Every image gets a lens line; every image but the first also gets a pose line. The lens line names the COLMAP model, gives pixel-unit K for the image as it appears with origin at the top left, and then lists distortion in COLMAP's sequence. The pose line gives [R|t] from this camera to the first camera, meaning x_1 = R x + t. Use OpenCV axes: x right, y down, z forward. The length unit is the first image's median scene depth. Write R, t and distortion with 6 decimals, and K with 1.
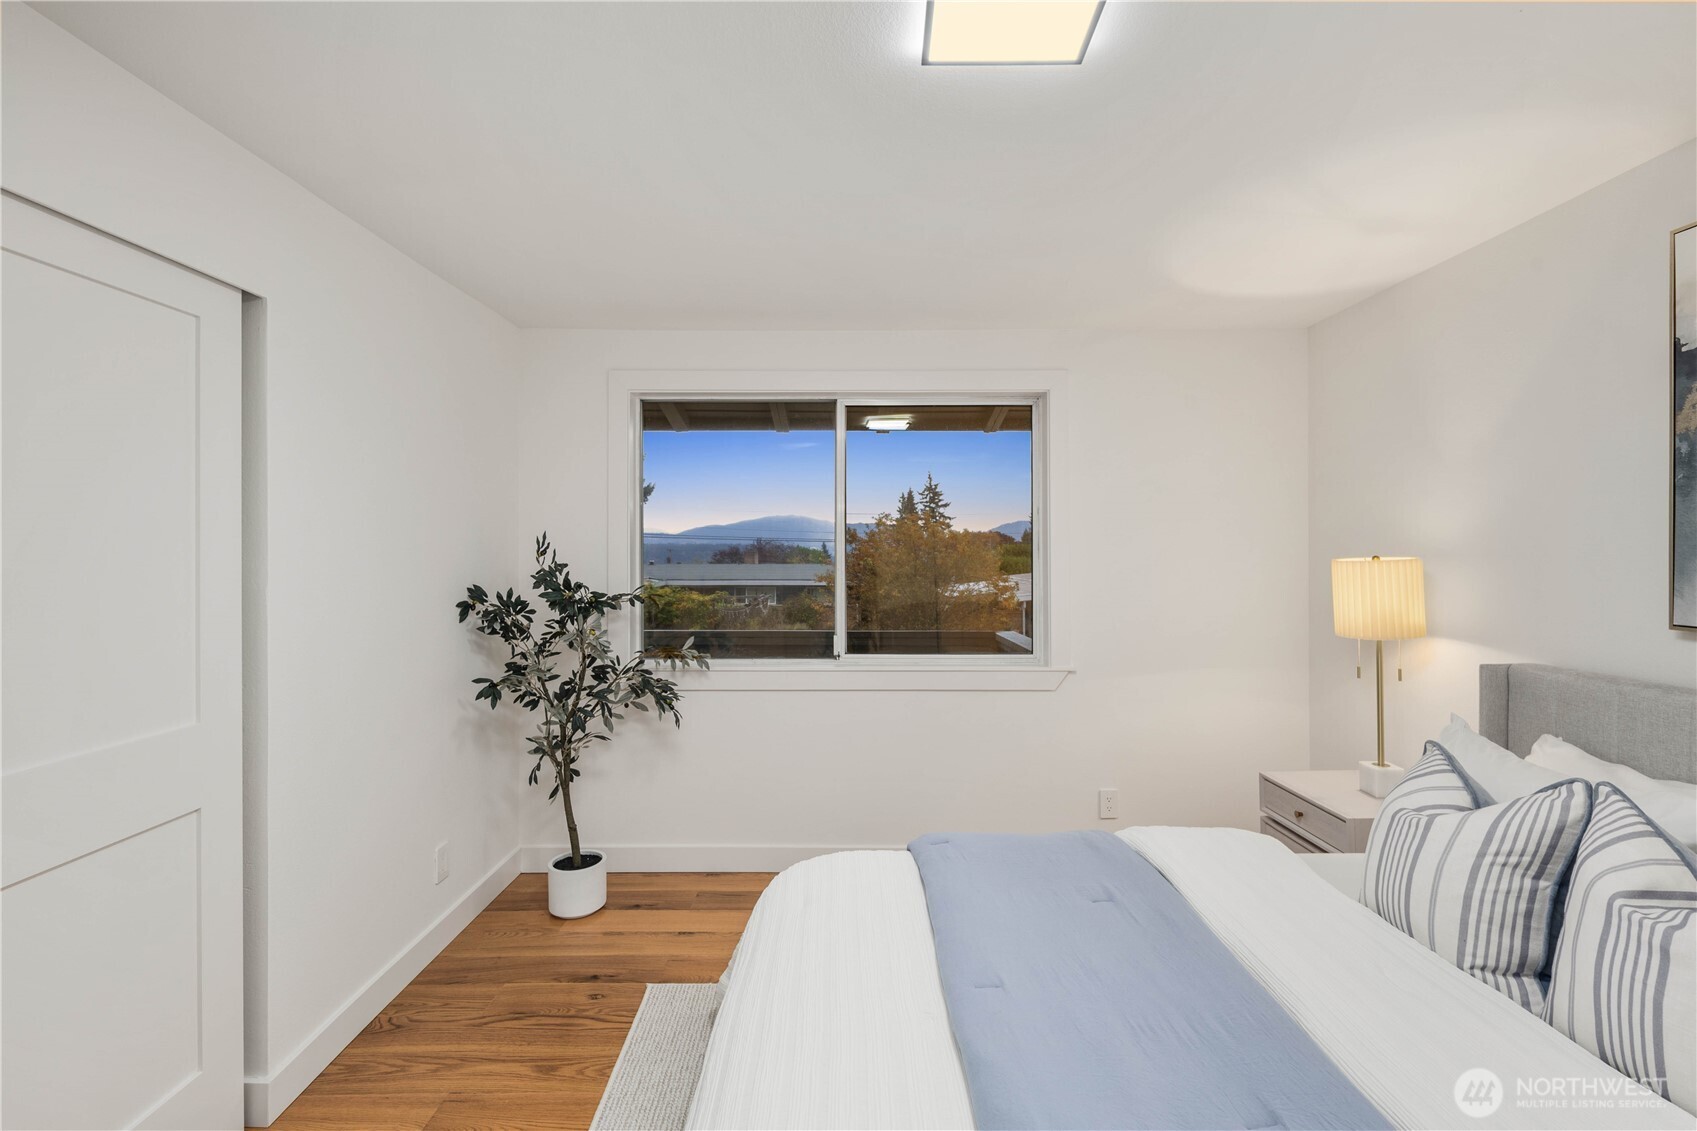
lens RADIAL K [[741.9, 0, 847.8], [0, 741.9, 550.1], [0, 0, 1]] dist [0.002016, -0.000431]
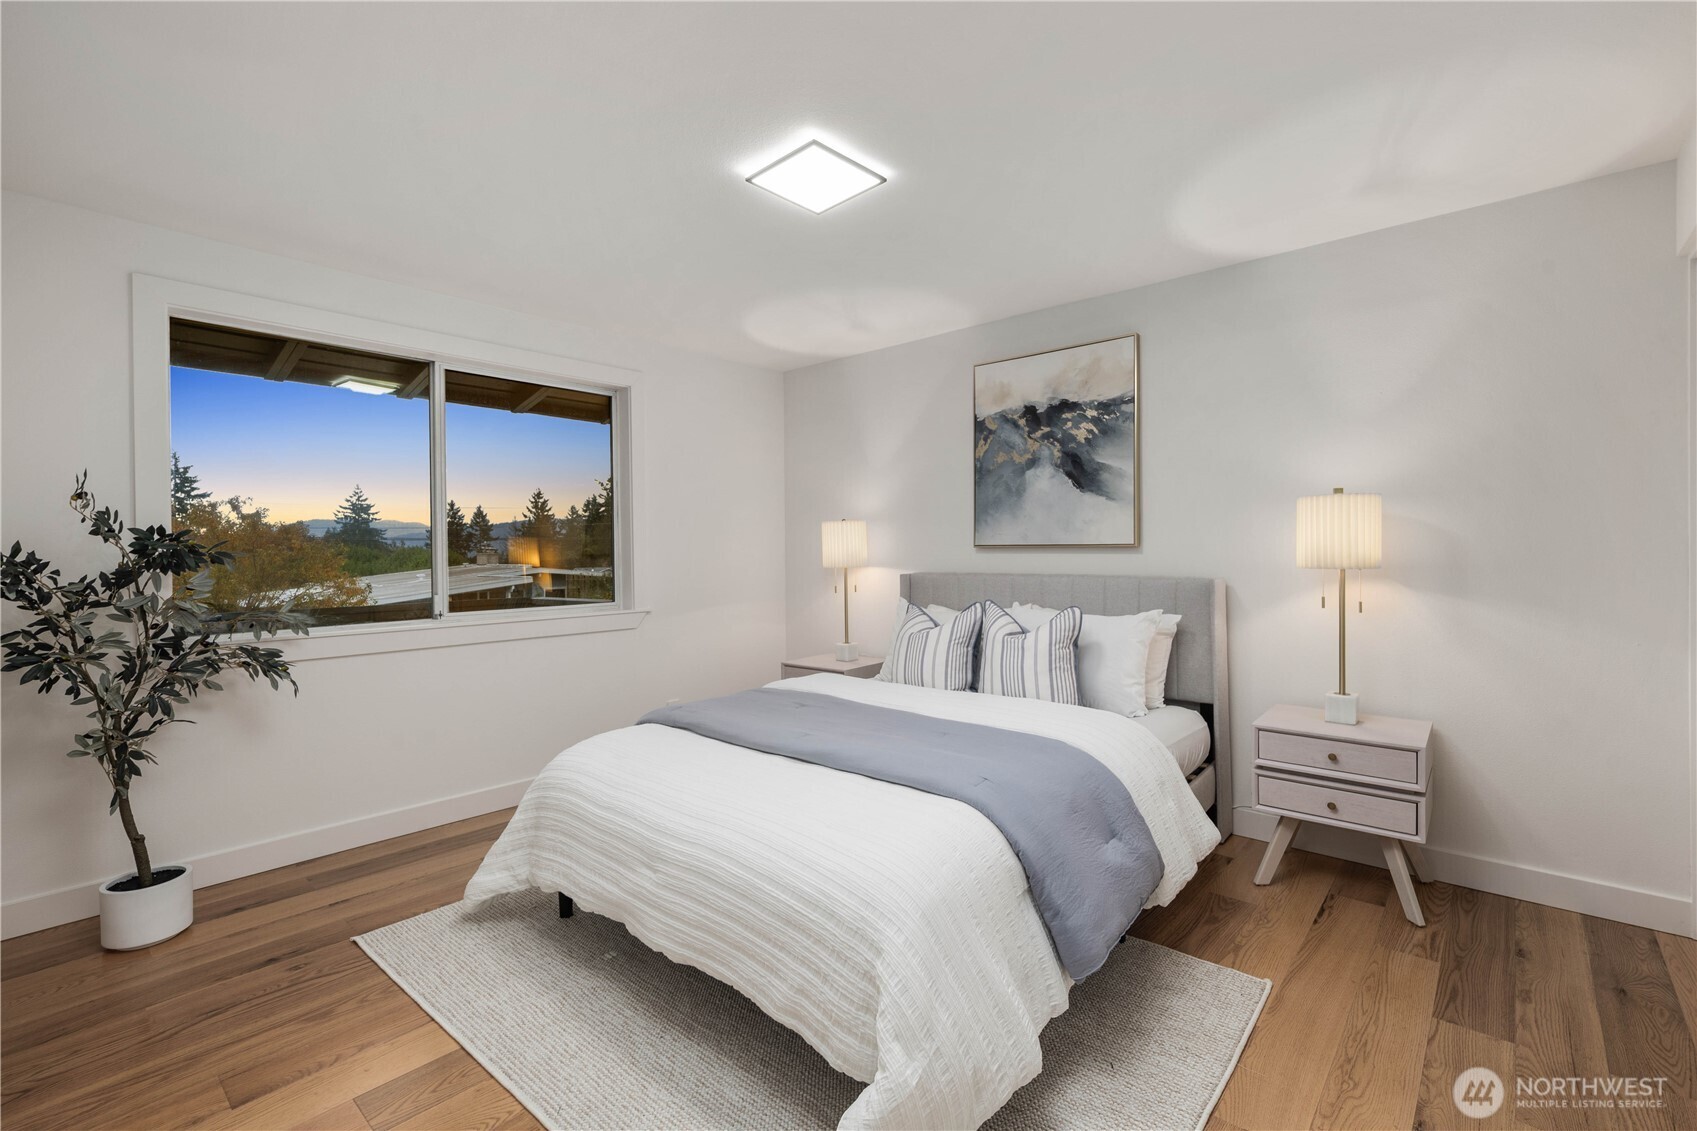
lens RADIAL K [[741.9, 0, 847.8], [0, 741.9, 550.1], [0, 0, 1]] dist [0.002016, -0.000431]
pose [[0.669932, -0.004690, 0.742407, -0.534351], [0.006400, 0.999979, 0.000542, 0.077552], [-0.742395, 0.004388, 0.669949, -0.130552]]
